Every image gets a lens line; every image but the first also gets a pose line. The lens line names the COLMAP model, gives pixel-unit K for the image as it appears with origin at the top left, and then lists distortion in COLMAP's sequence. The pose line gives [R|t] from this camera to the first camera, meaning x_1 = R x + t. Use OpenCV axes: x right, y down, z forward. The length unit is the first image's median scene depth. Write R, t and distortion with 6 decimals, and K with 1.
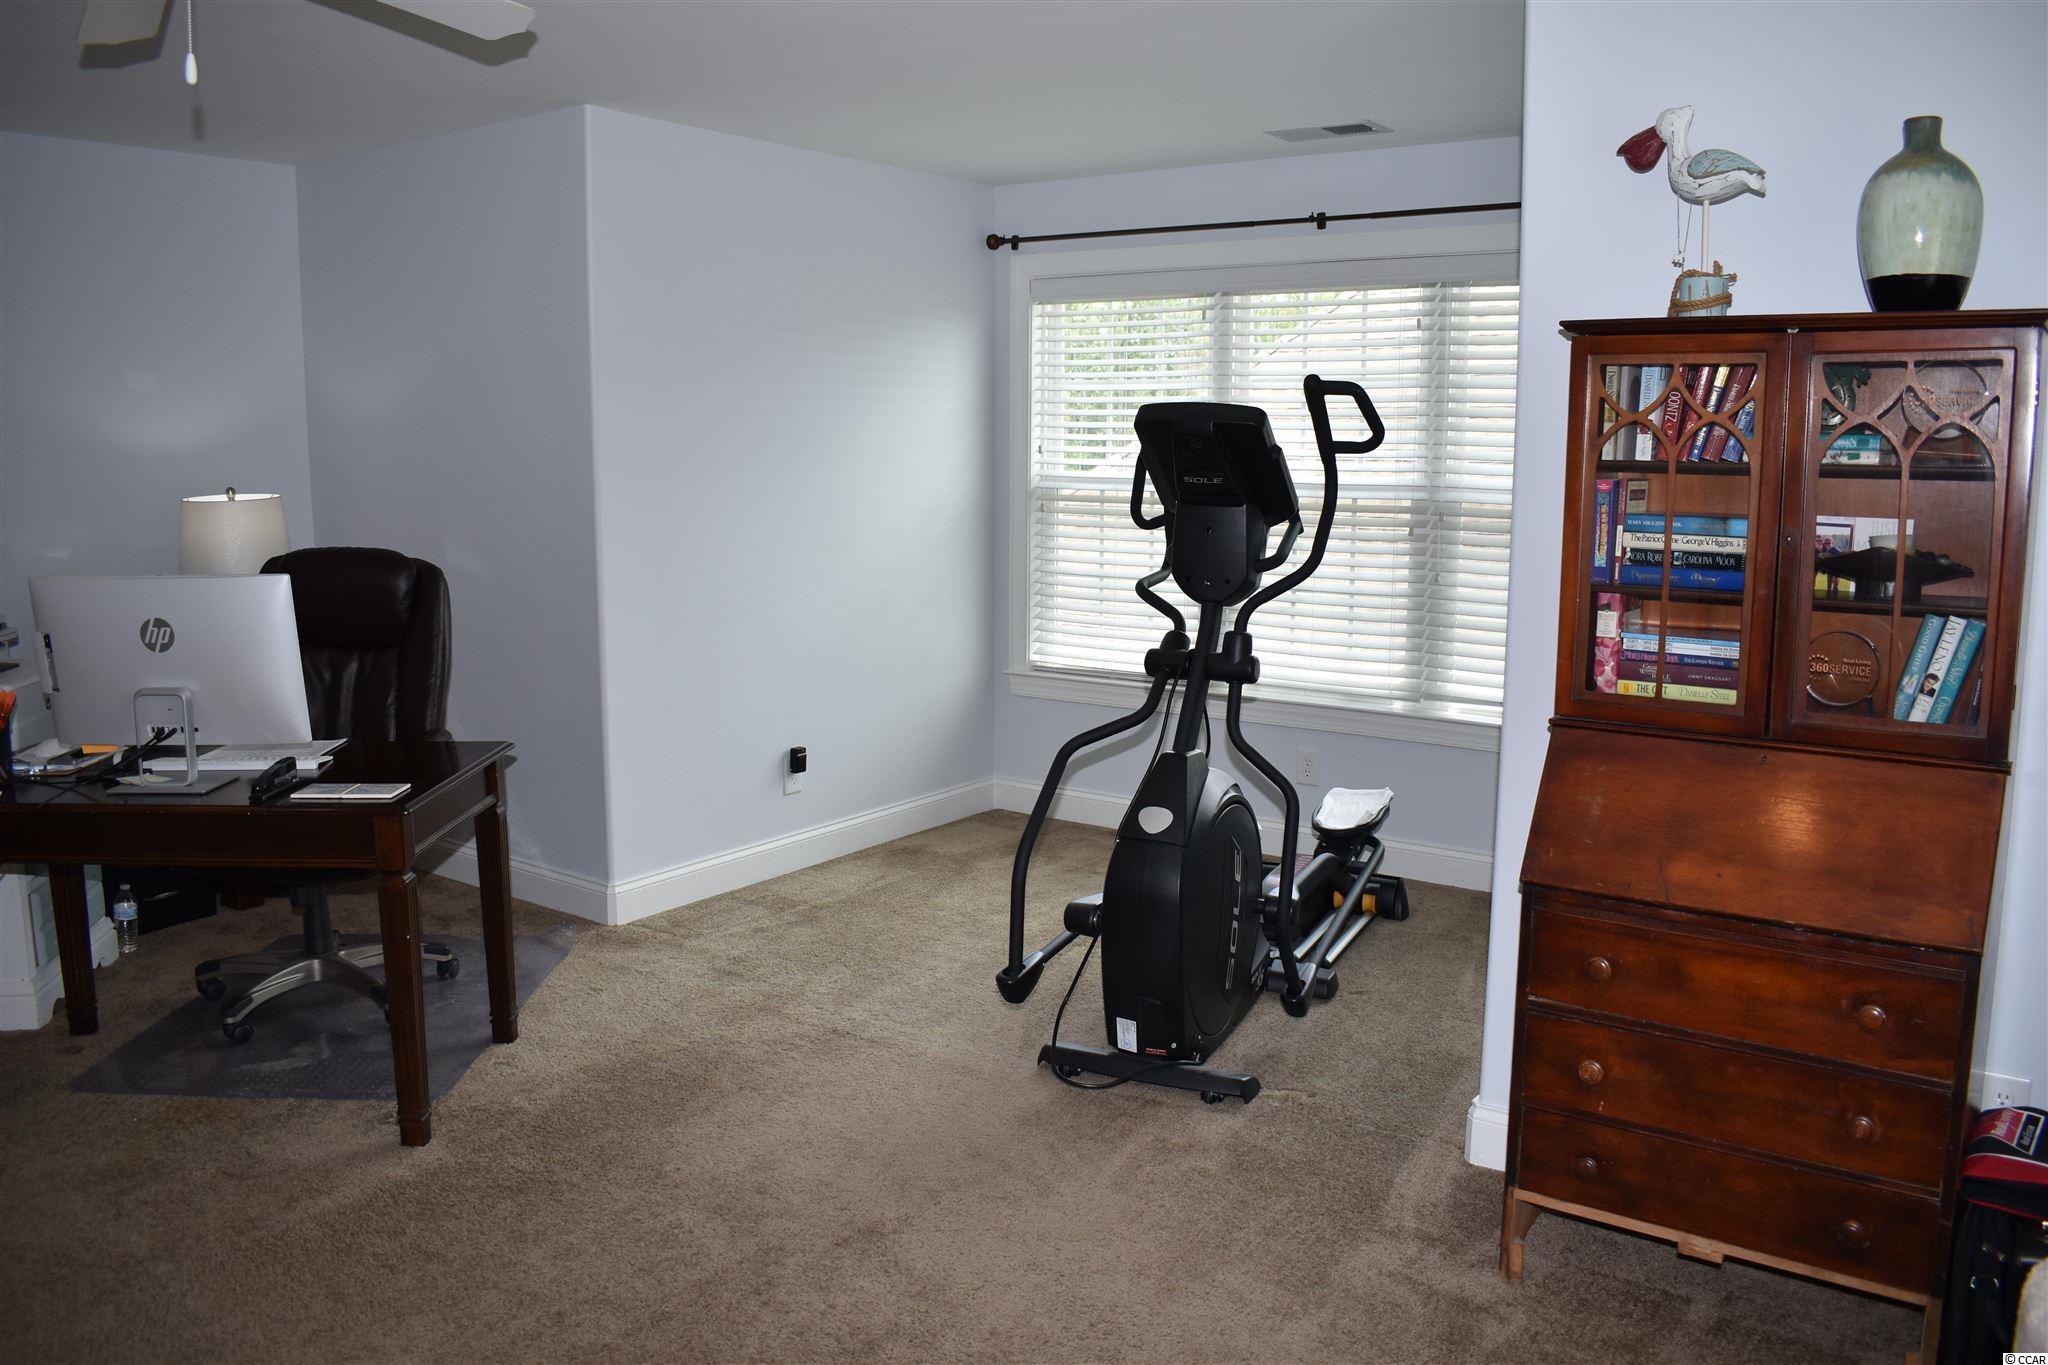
lens RADIAL K [[1628.2, 0, 1025.0], [0, 1628.2, 683.3], [0, 0, 1]] dist [-0.088065, 0.011088]
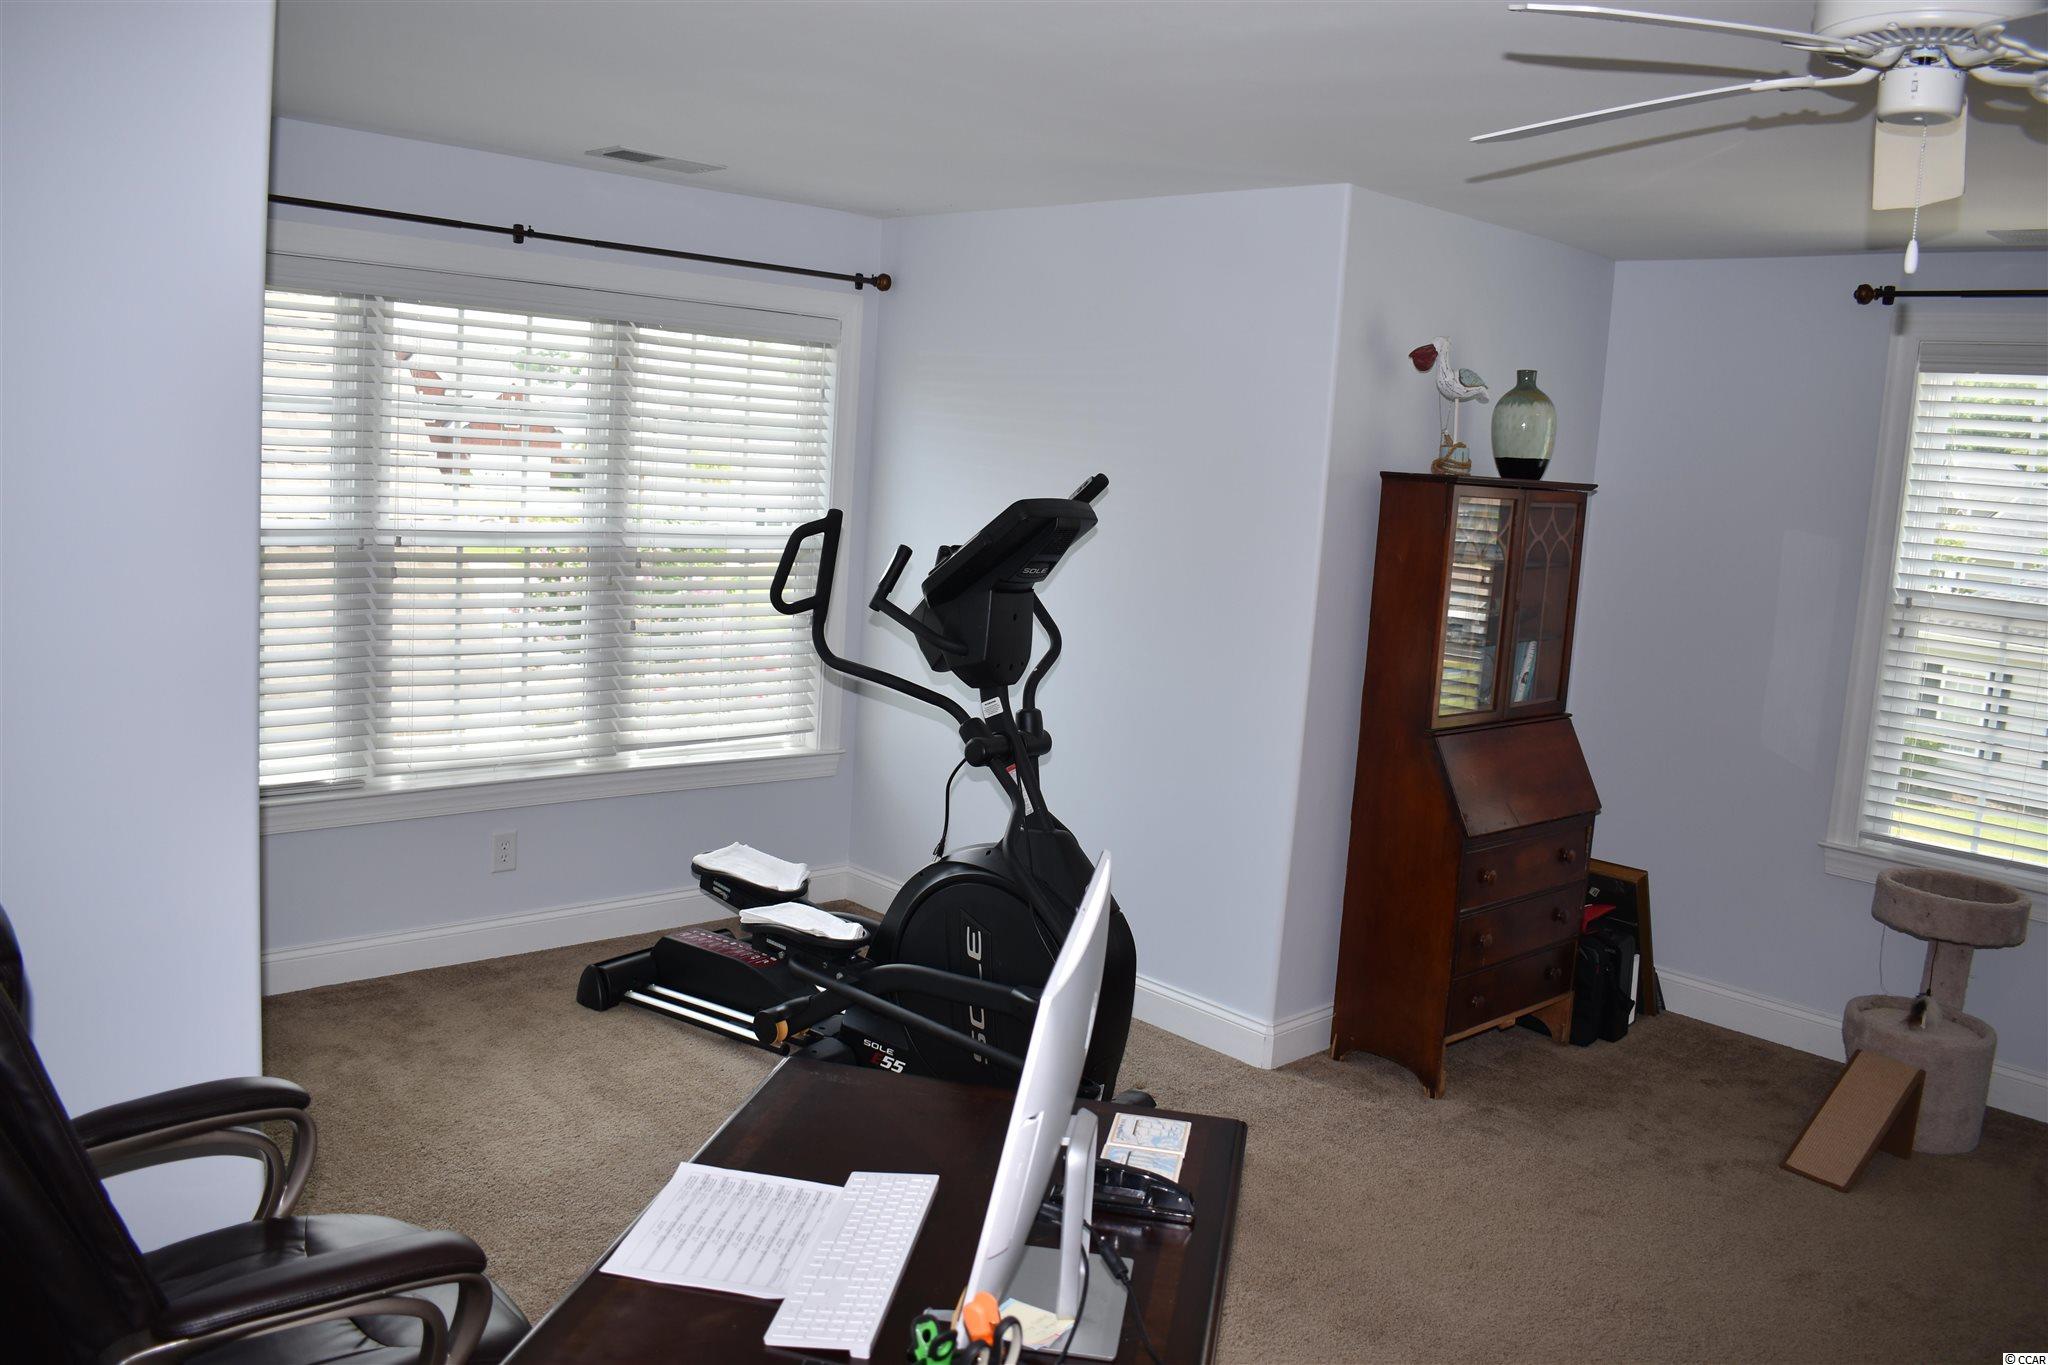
lens RADIAL K [[1628.2, 0, 1029.8], [0, 1628.2, 684.4], [0, 0, 1]] dist [-0.088065, 0.011088]
pose [[0.152162, -0.137764, 0.978707, -0.787039], [0.082894, 0.988528, 0.126259, -0.158001], [-0.984873, 0.061917, 0.161837, 0.719369]]
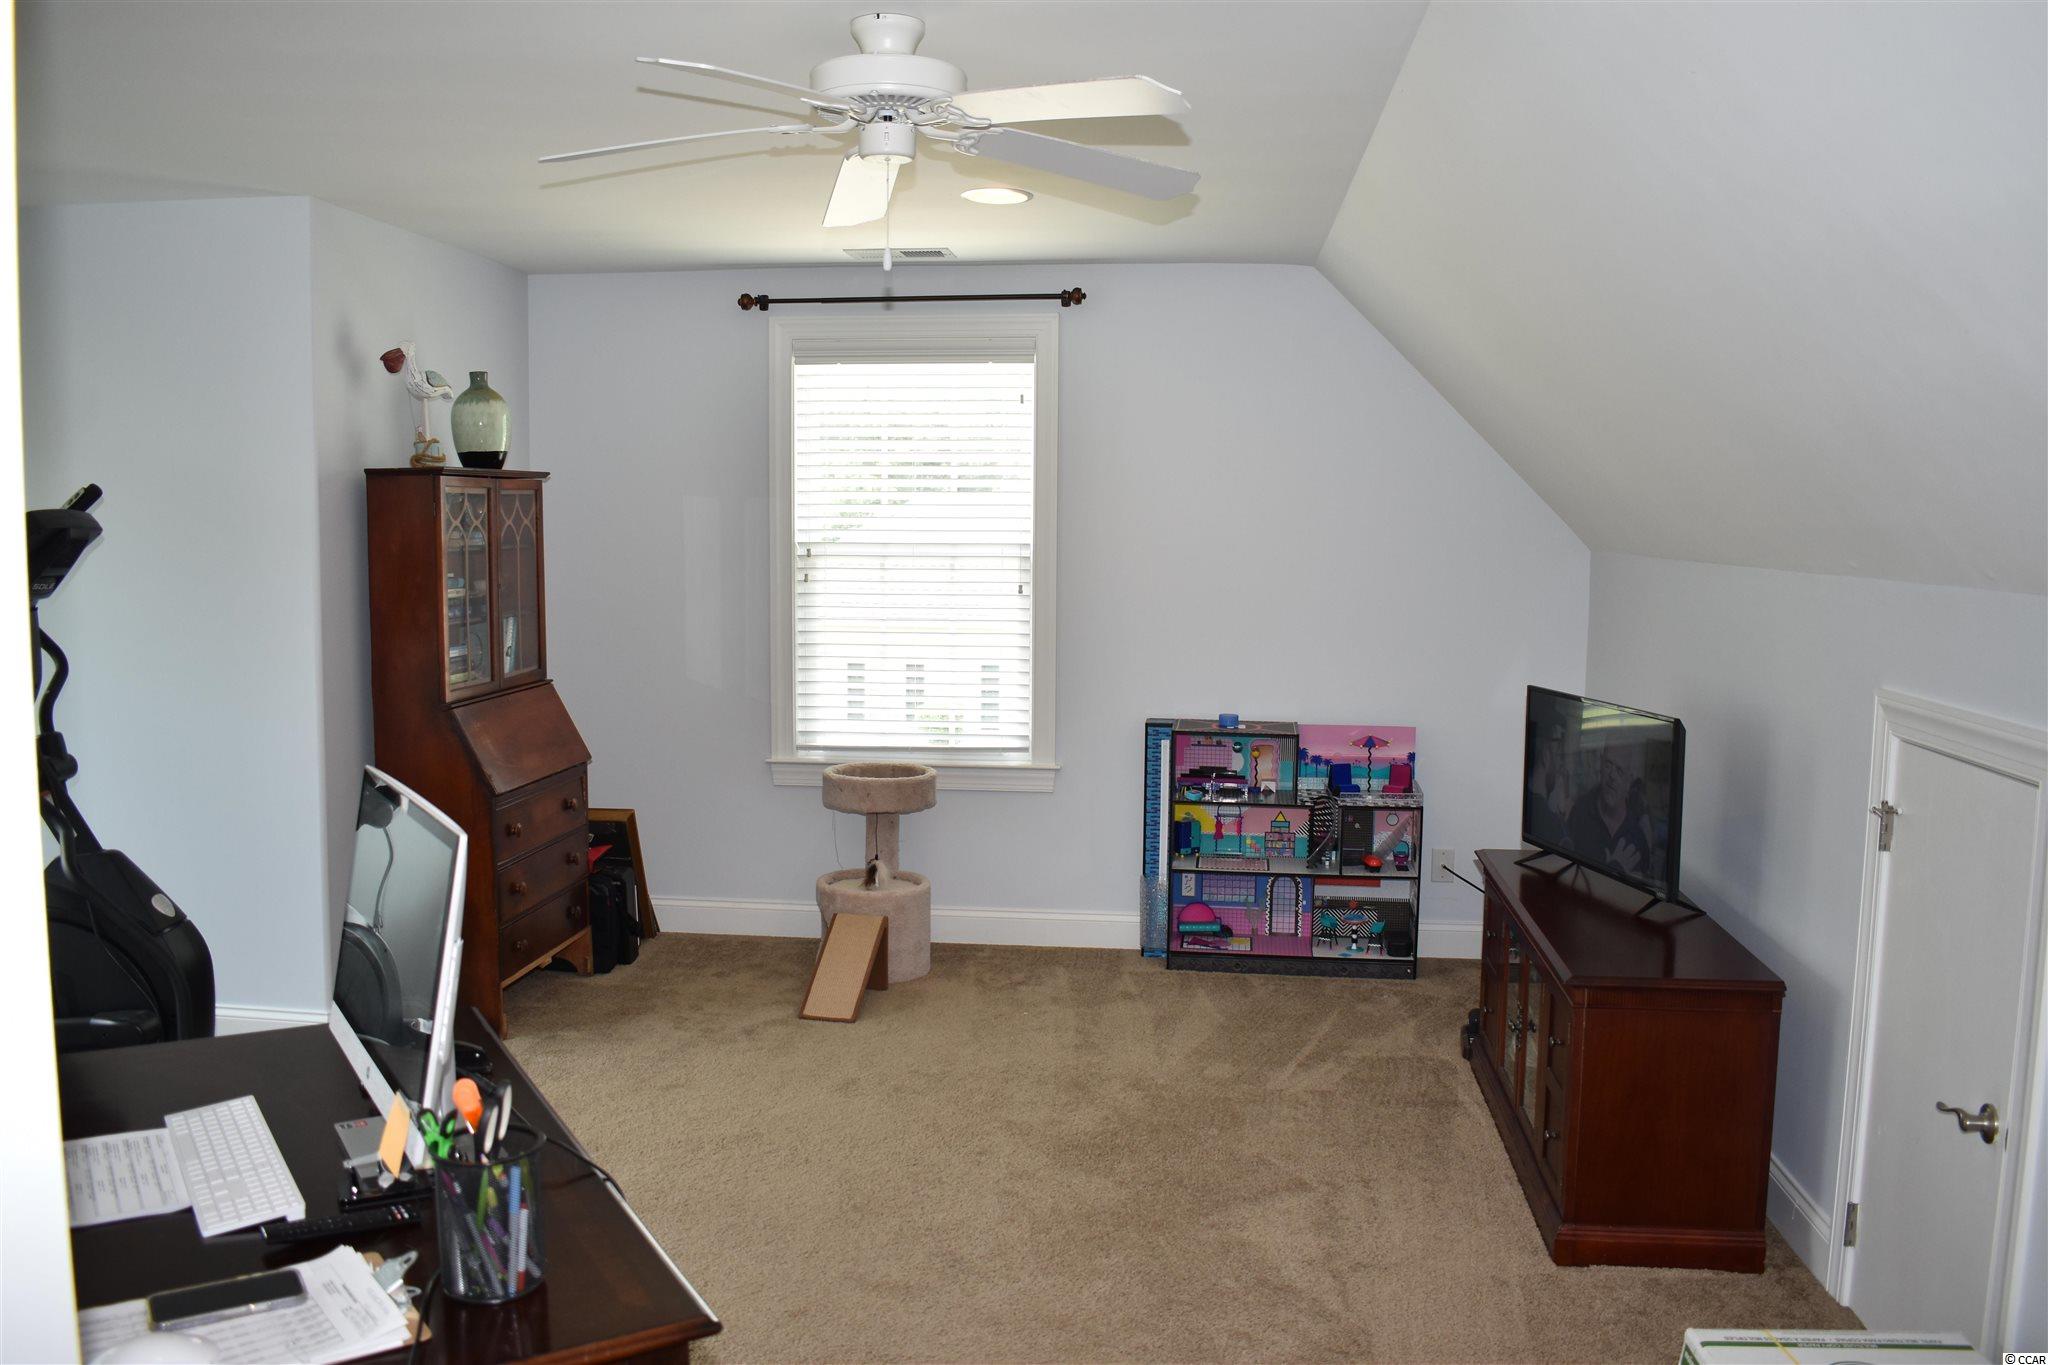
lens RADIAL K [[1628.2, 0, 1015.8], [0, 1628.2, 676.8], [0, 0, 1]] dist [-0.088065, 0.011088]
pose [[-0.520686, -0.092117, 0.848764, -0.879505], [0.117531, 0.976962, 0.178132, -0.147296], [-0.845620, 0.192507, -0.497864, 0.847275]]
